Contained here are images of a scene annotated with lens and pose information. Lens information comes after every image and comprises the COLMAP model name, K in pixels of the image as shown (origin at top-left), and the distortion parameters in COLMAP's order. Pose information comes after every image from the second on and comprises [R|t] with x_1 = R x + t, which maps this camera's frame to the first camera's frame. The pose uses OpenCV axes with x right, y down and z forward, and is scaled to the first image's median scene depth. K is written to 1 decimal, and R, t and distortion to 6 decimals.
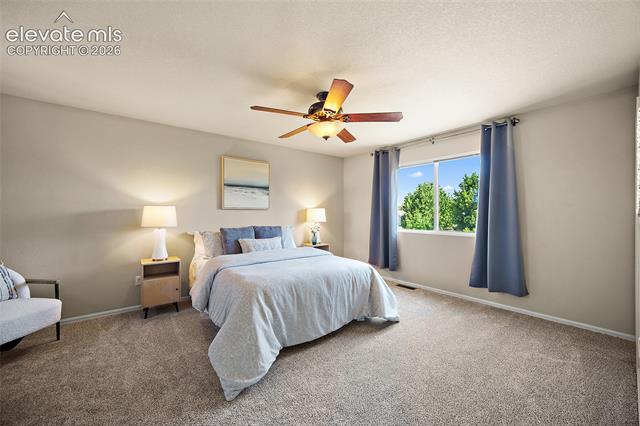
lens RADIAL K [[252.1, 0, 316.7], [0, 252.1, 204.6], [0, 0, 1]] dist [-0.002842, -0.000359]
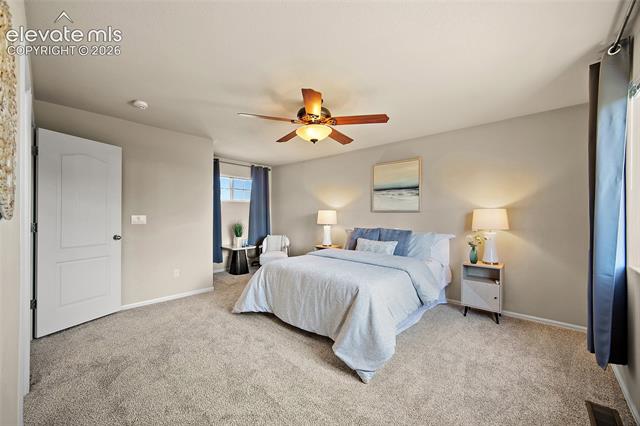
lens RADIAL K [[252.1, 0, 316.7], [0, 252.1, 204.6], [0, 0, 1]] dist [-0.002842, -0.000359]
pose [[0.156348, -0.038743, -0.986942, 0.667424], [0.028412, 0.998993, -0.034715, 0.016998], [0.987293, -0.022613, 0.157292, 0.540318]]
